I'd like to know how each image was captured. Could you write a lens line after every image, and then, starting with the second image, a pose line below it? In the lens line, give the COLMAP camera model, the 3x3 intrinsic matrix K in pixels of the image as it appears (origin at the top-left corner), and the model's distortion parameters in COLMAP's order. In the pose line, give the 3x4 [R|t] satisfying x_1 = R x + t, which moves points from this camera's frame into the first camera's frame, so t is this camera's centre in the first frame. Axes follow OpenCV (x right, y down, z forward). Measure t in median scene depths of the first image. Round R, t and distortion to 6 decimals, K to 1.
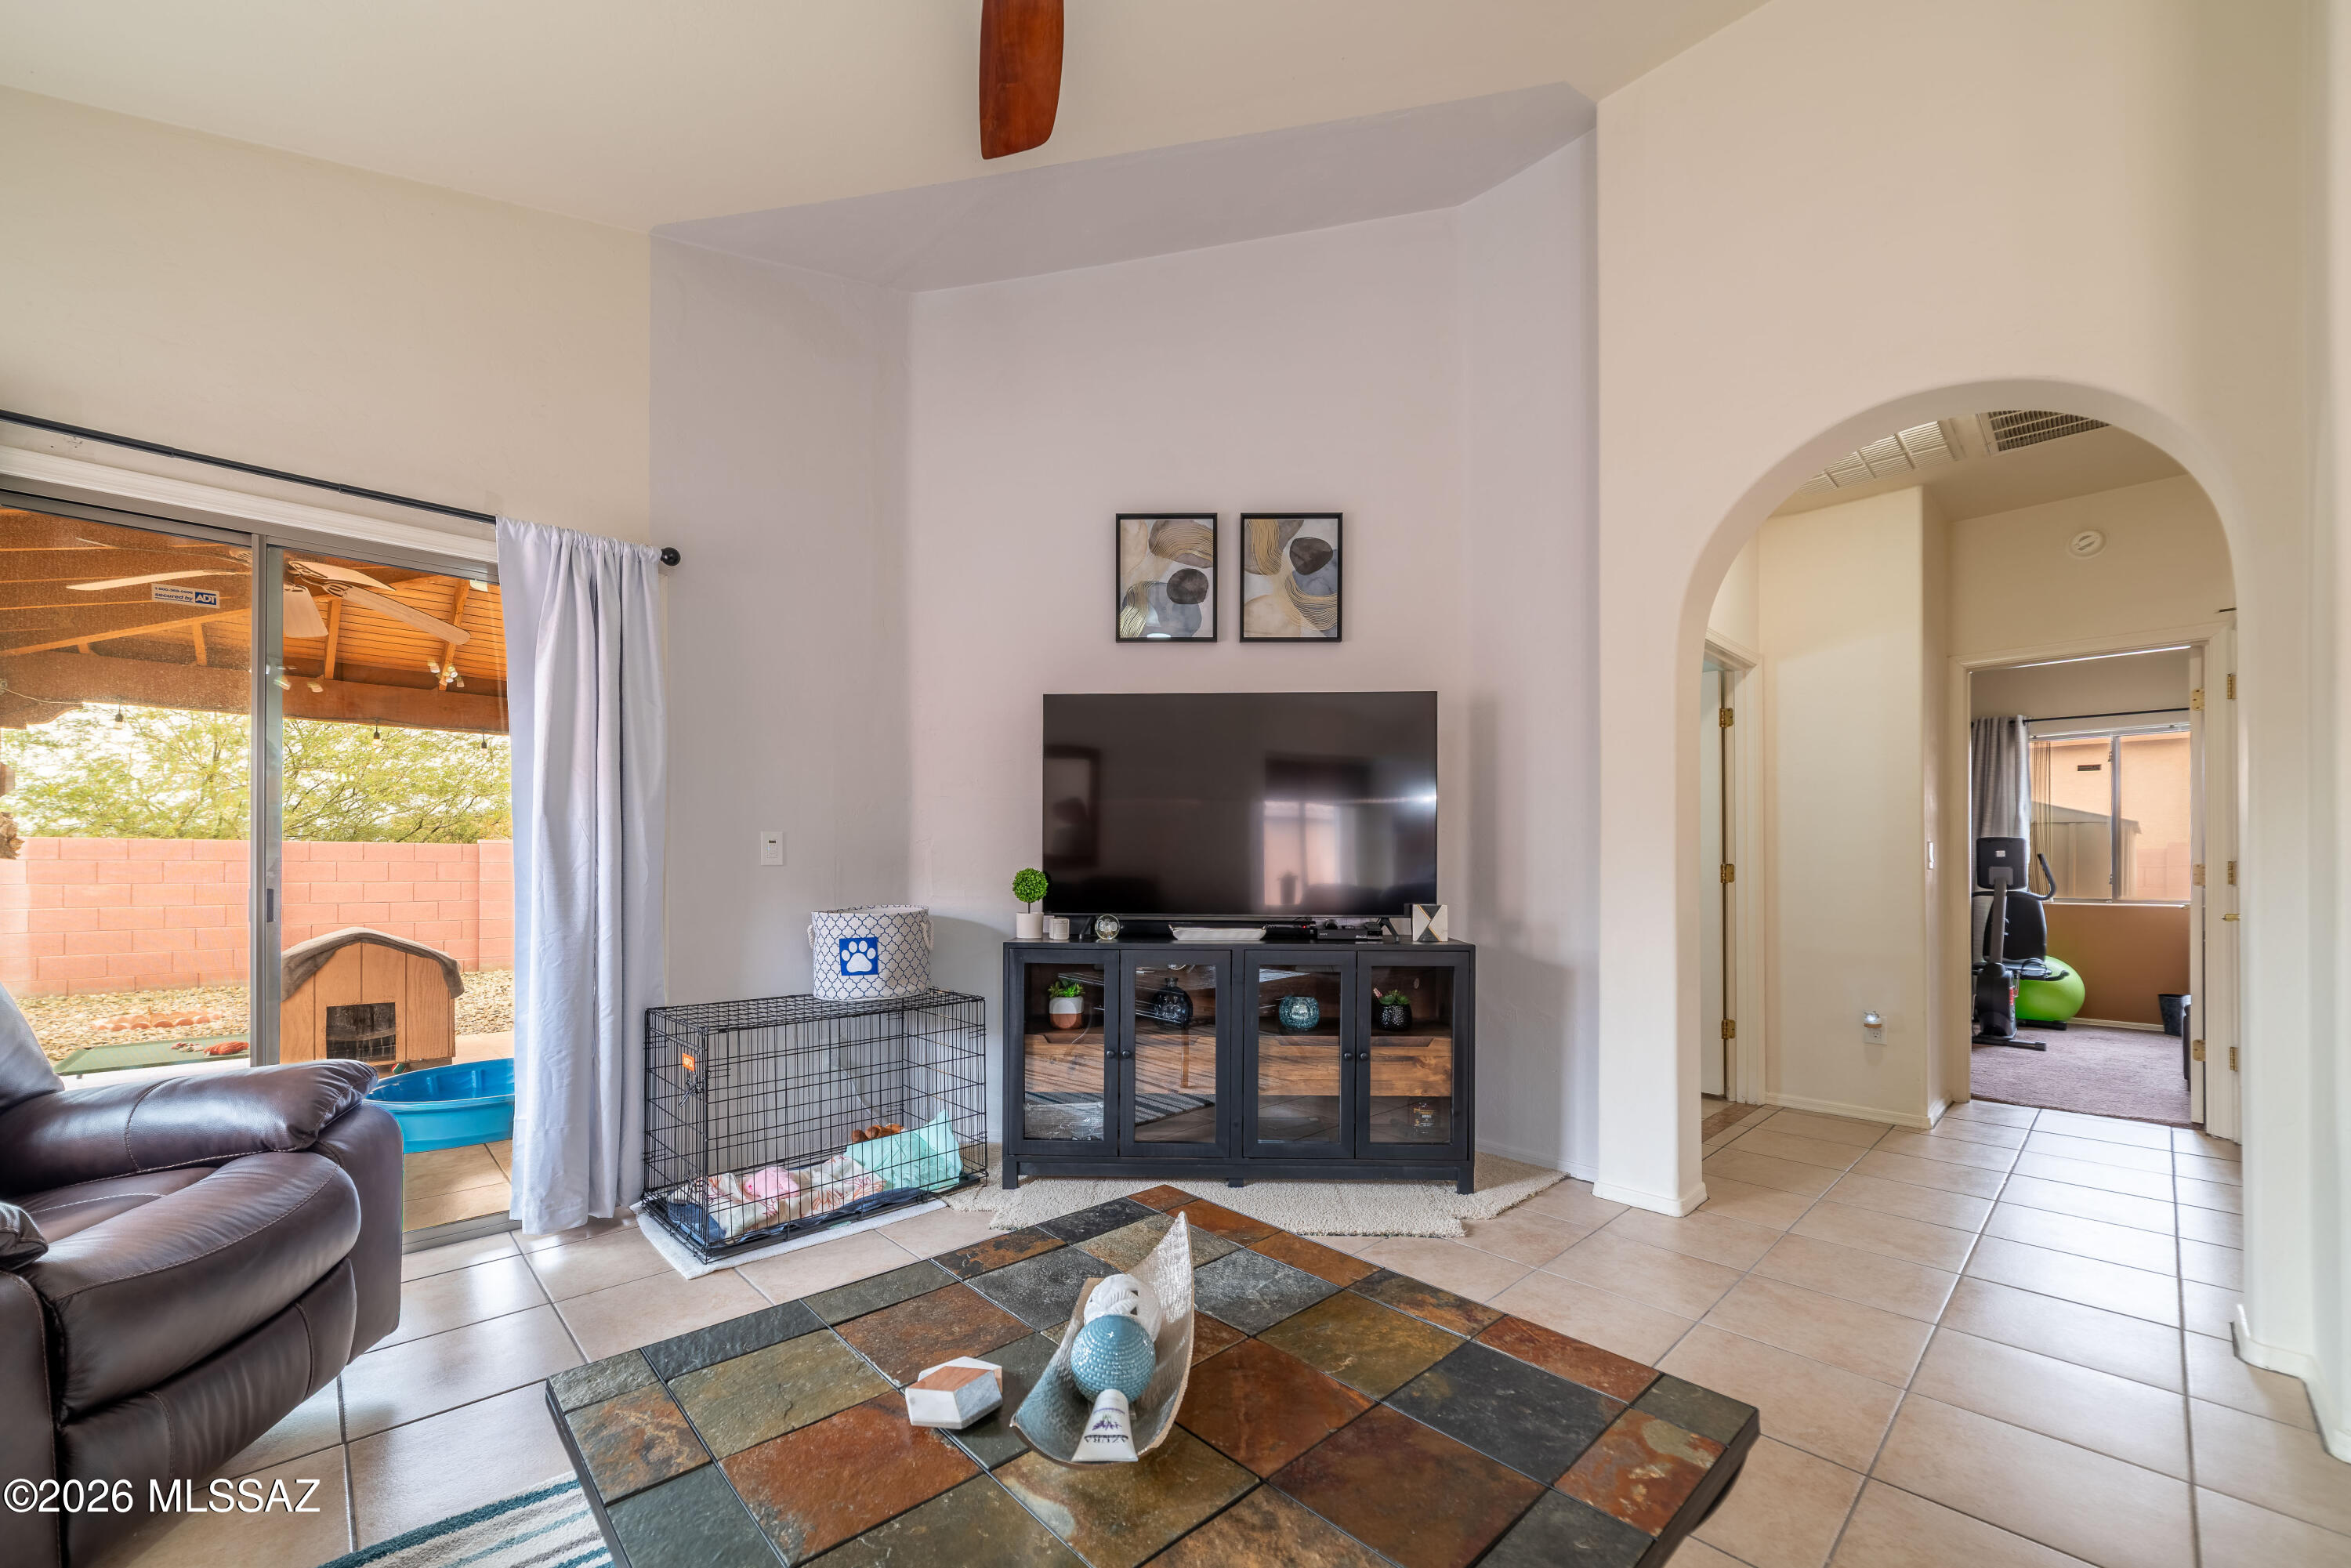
lens RADIAL K [[953.2, 0, 1209.4], [0, 953.2, 862.2], [0, 0, 1]] dist [0.006628, -0.000102]
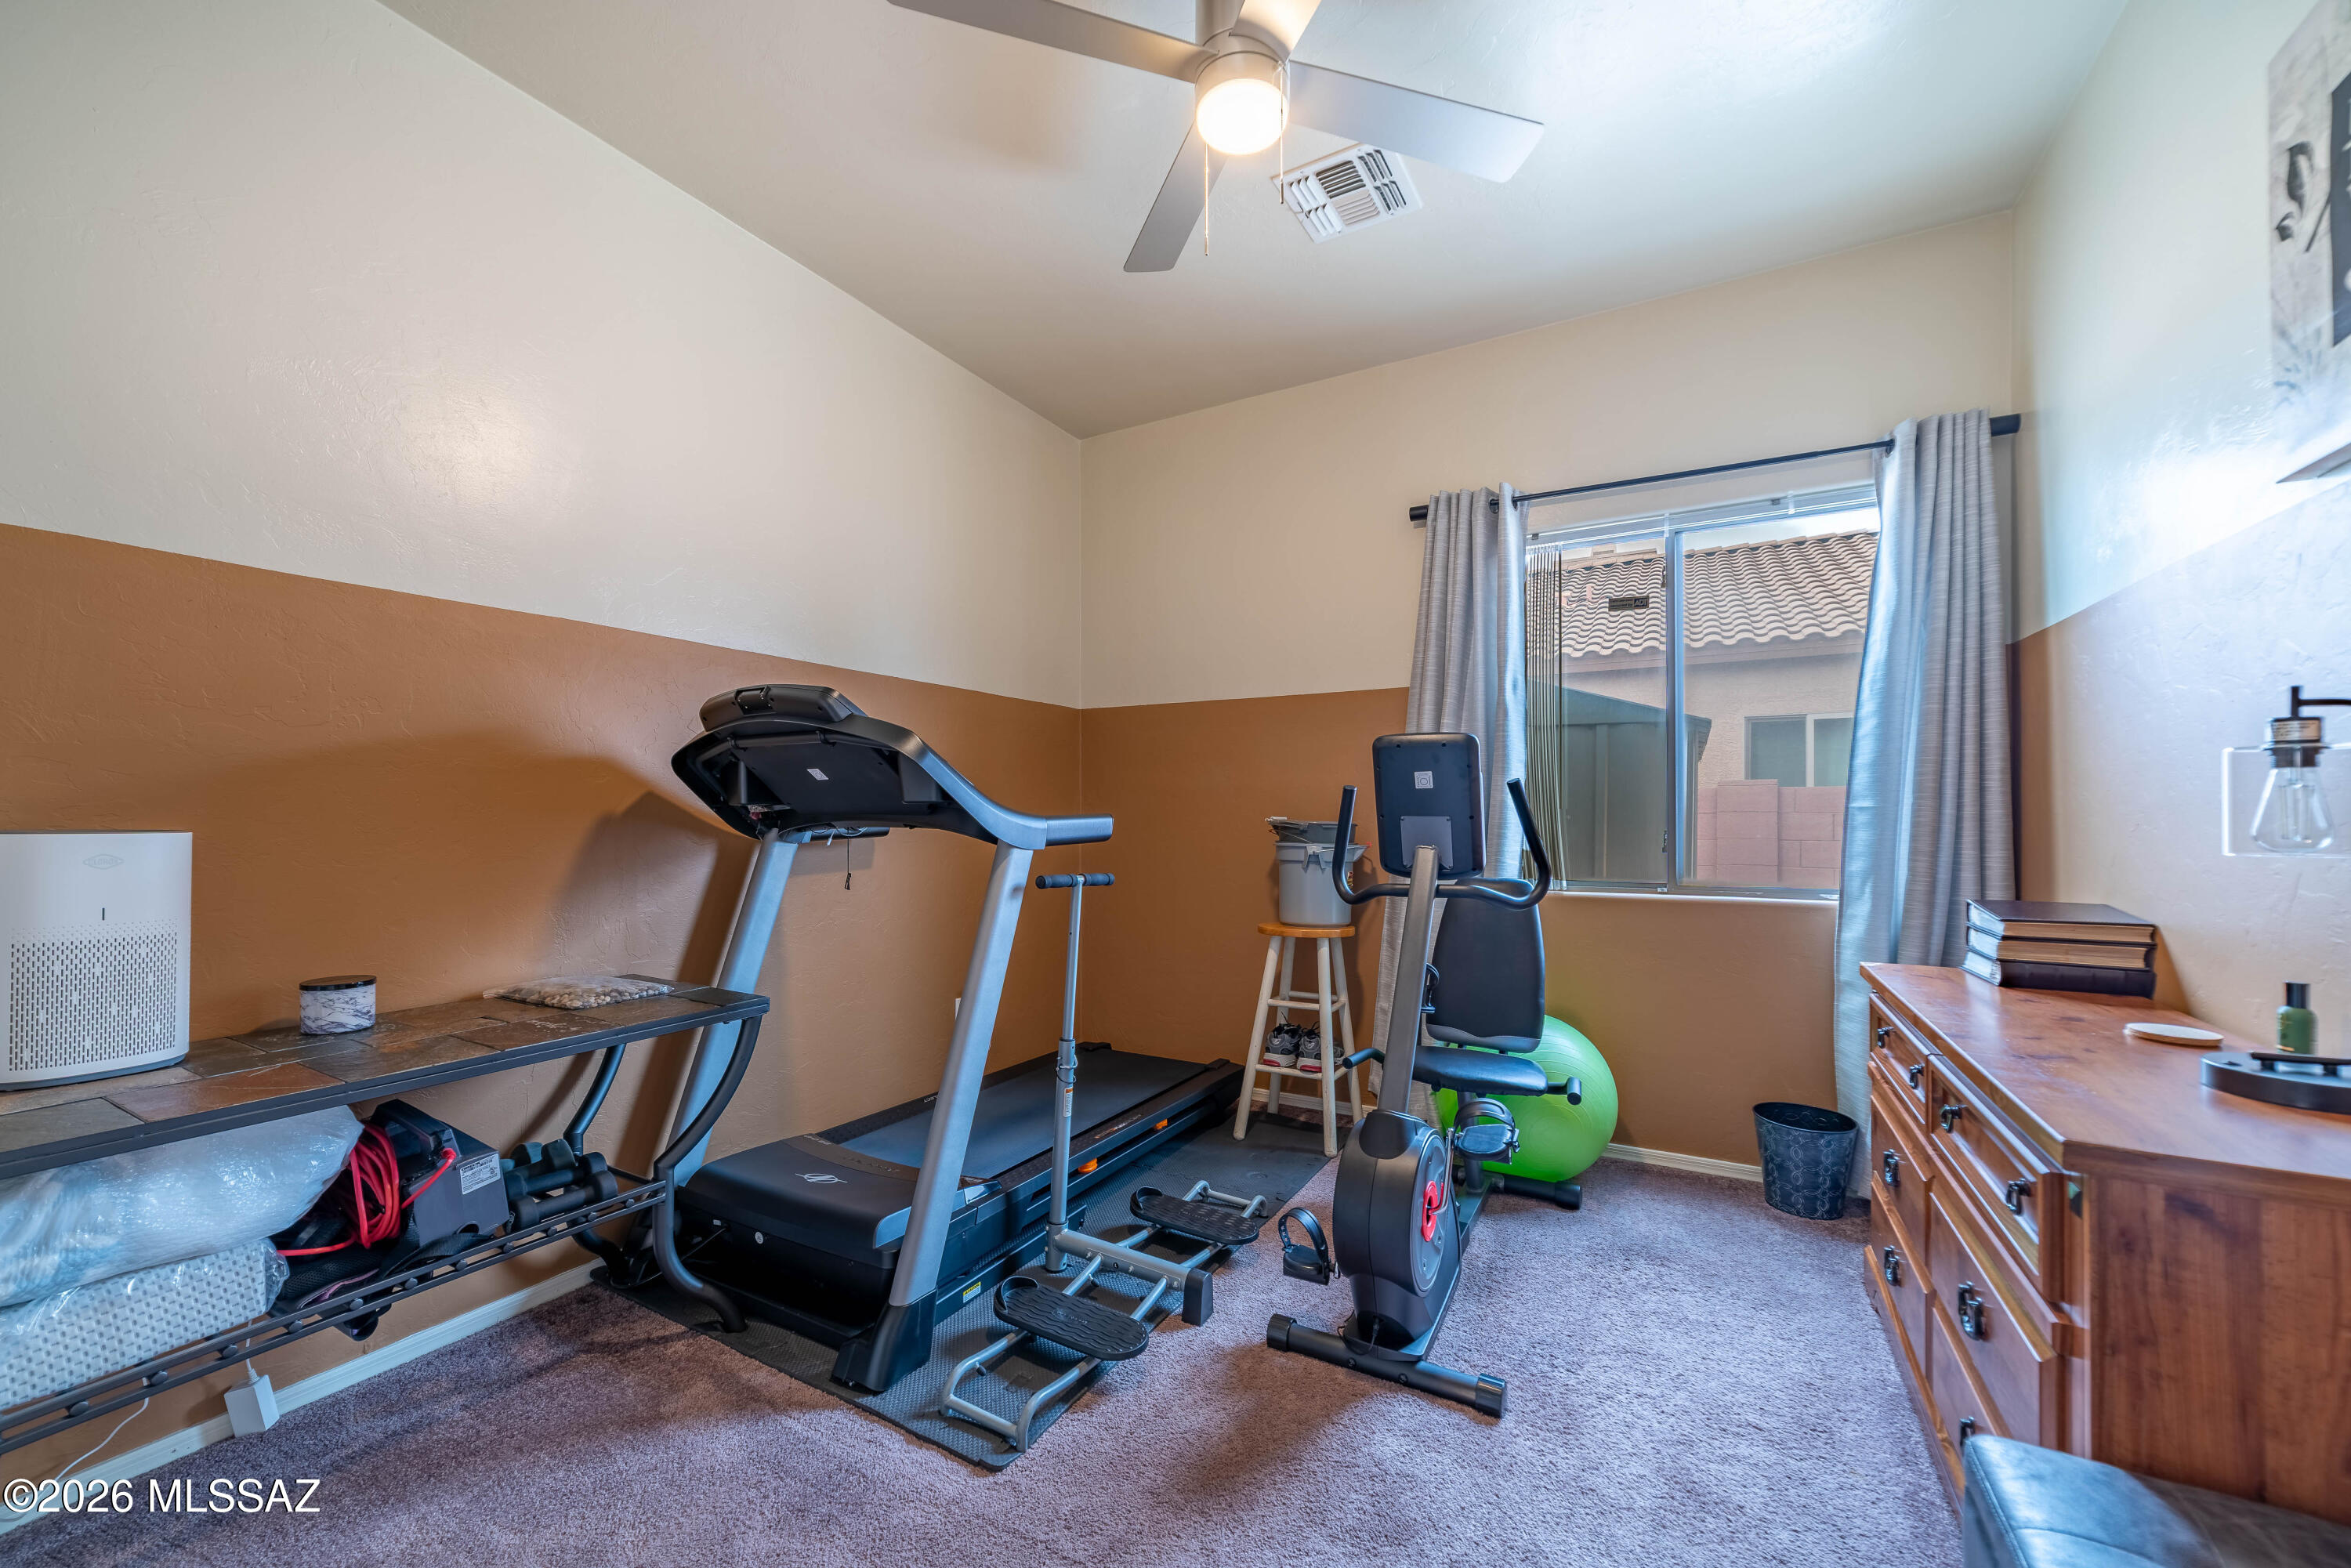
lens RADIAL K [[905.9, 0, 1168.0], [0, 905.9, 801.0], [0, 0, 1]] dist [-0.003079, 0.001167]
pose [[0.964284, 0.000827, 0.264870, 0.601315], [-0.000553, 0.999999, -0.001107, -0.000398], [-0.264871, 0.000921, 0.964284, 0.652401]]
